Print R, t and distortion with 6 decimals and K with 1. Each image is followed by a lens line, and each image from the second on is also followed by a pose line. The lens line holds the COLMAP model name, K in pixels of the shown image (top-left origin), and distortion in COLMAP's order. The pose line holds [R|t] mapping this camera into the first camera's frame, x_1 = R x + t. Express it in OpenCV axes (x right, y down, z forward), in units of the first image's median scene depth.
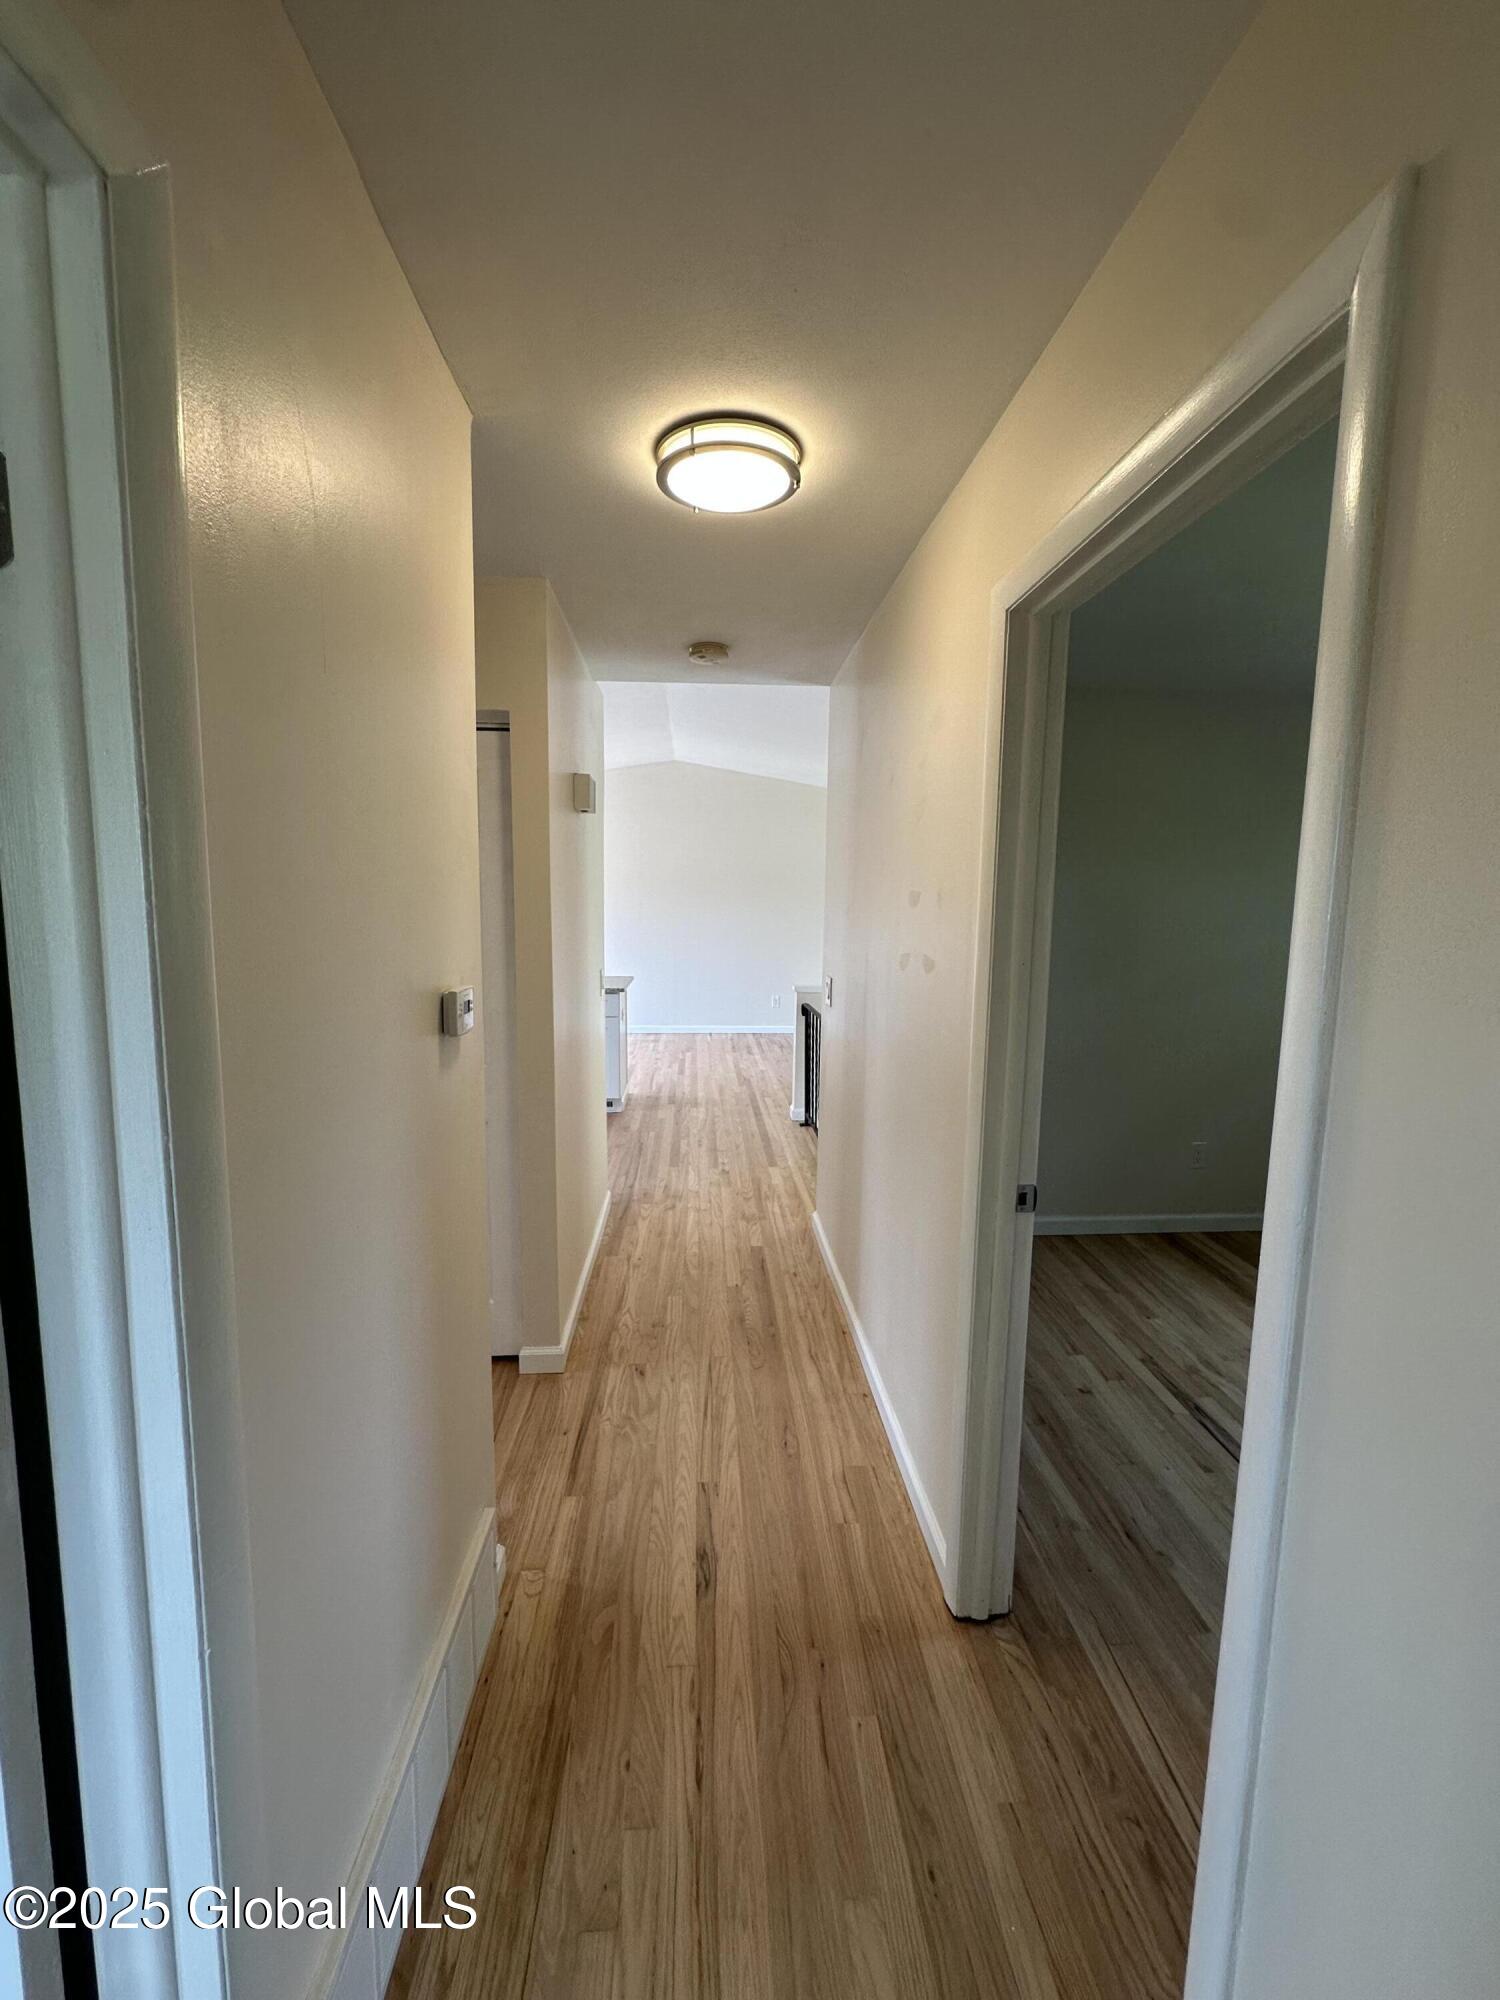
lens RADIAL K [[798.7, 0, 751.1], [0, 798.7, 990.3], [0, 0, 1]] dist [0.012692, 0.000061]
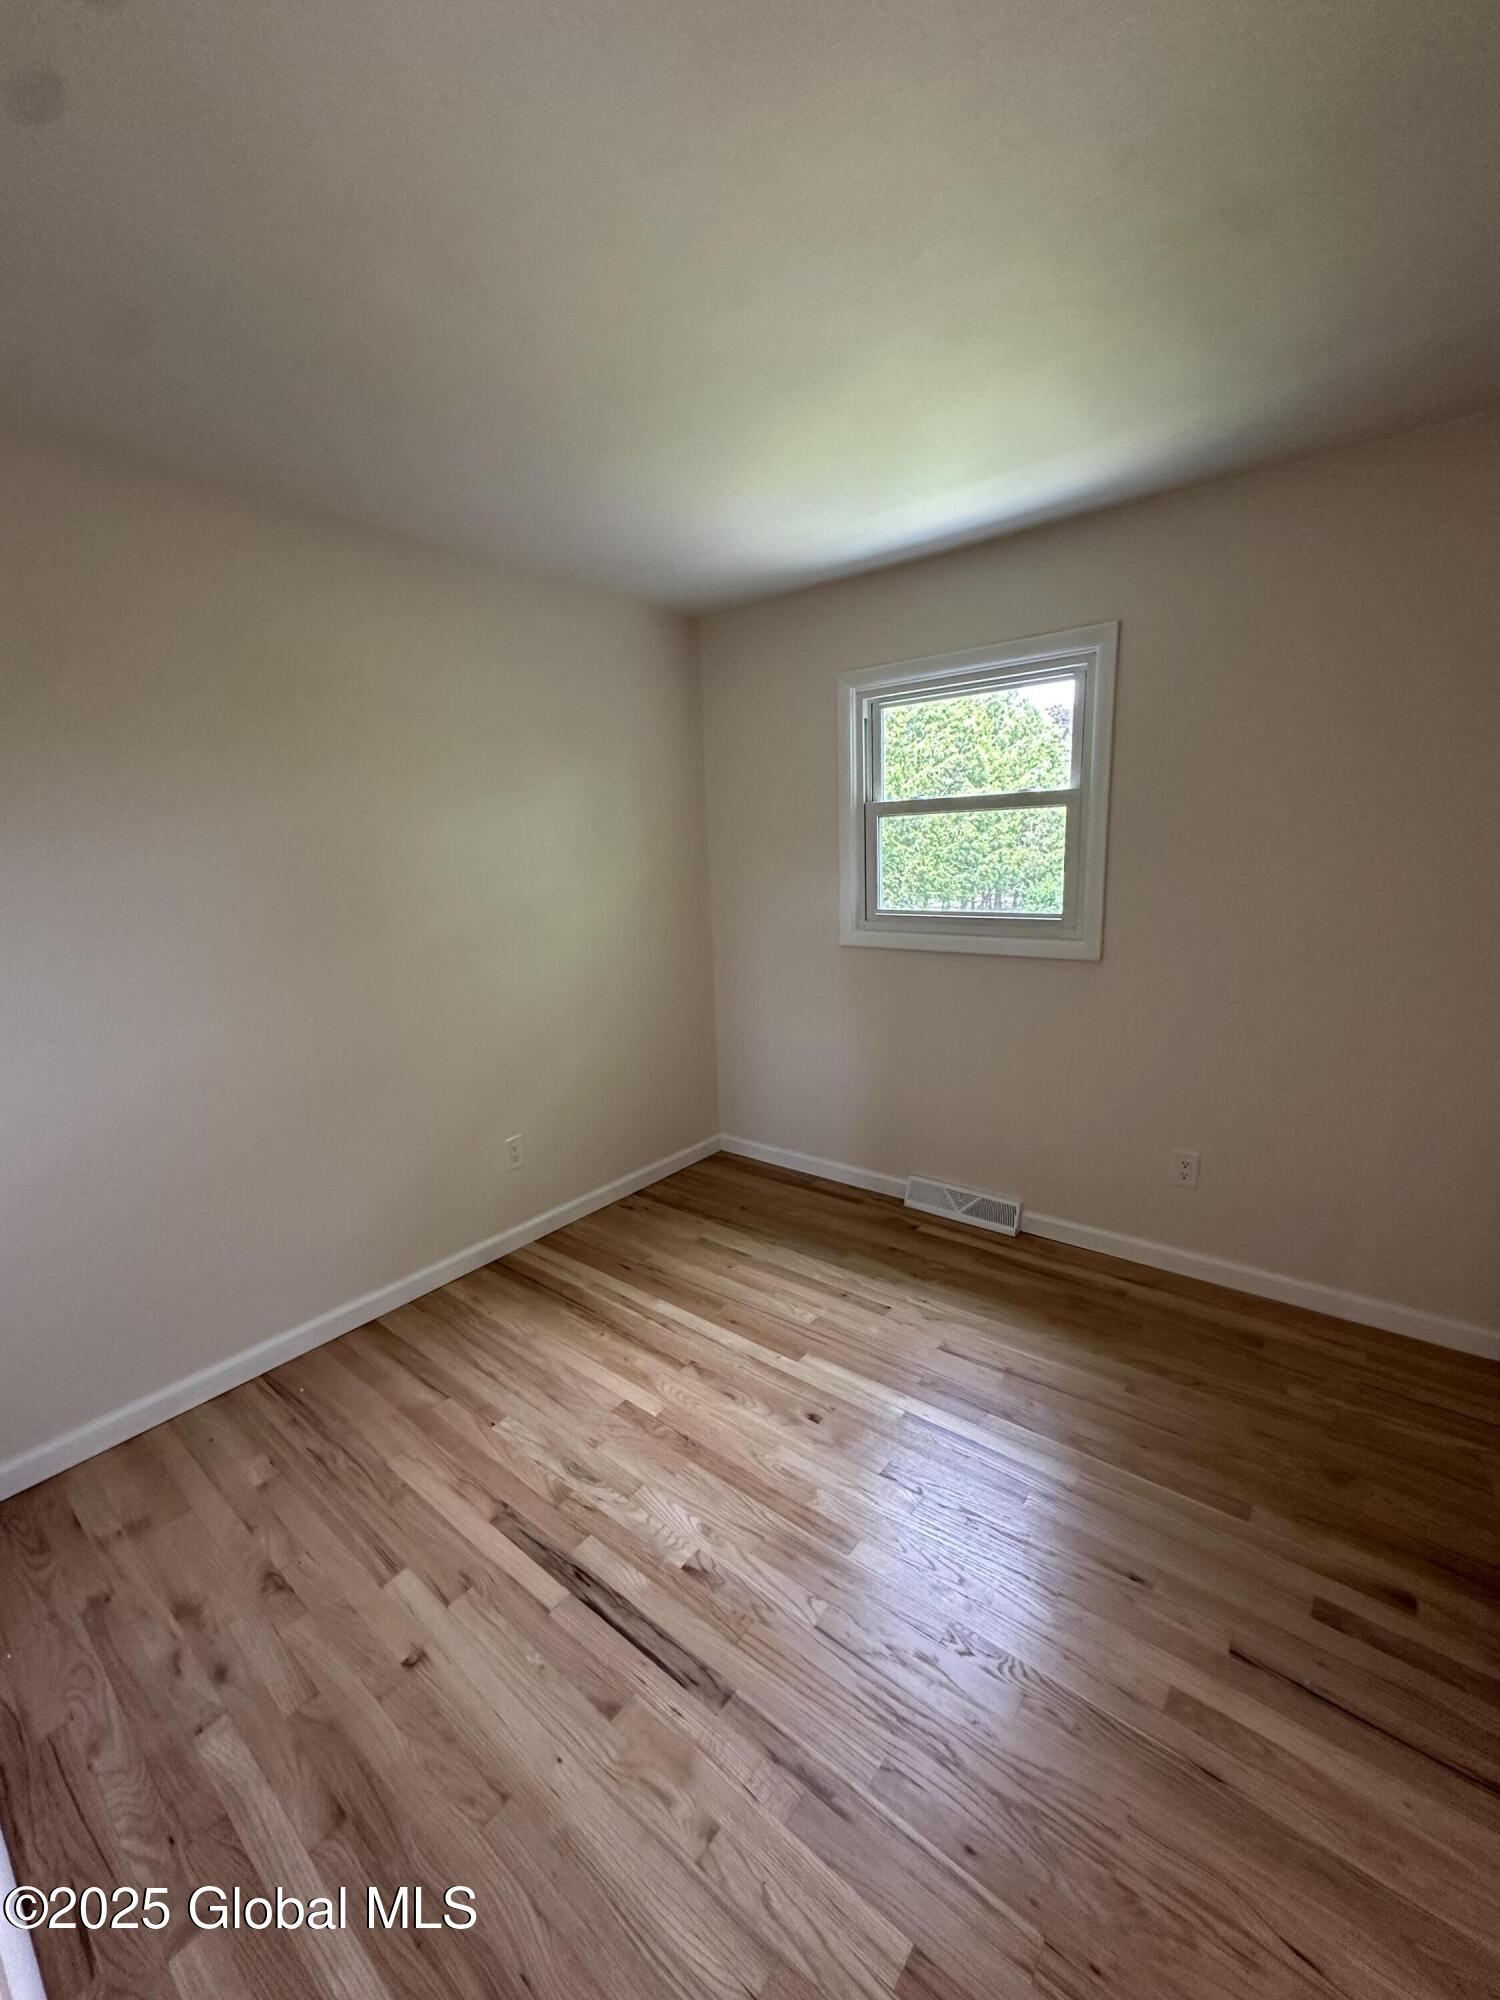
lens RADIAL K [[798.7, 0, 741.2], [0, 798.7, 993.6], [0, 0, 1]] dist [0.012692, 0.000061]
pose [[0.676603, -0.181540, 0.713619, 0.206178], [0.141174, 0.983136, 0.116252, -0.010884], [-0.722689, 0.022088, 0.690821, 0.344866]]
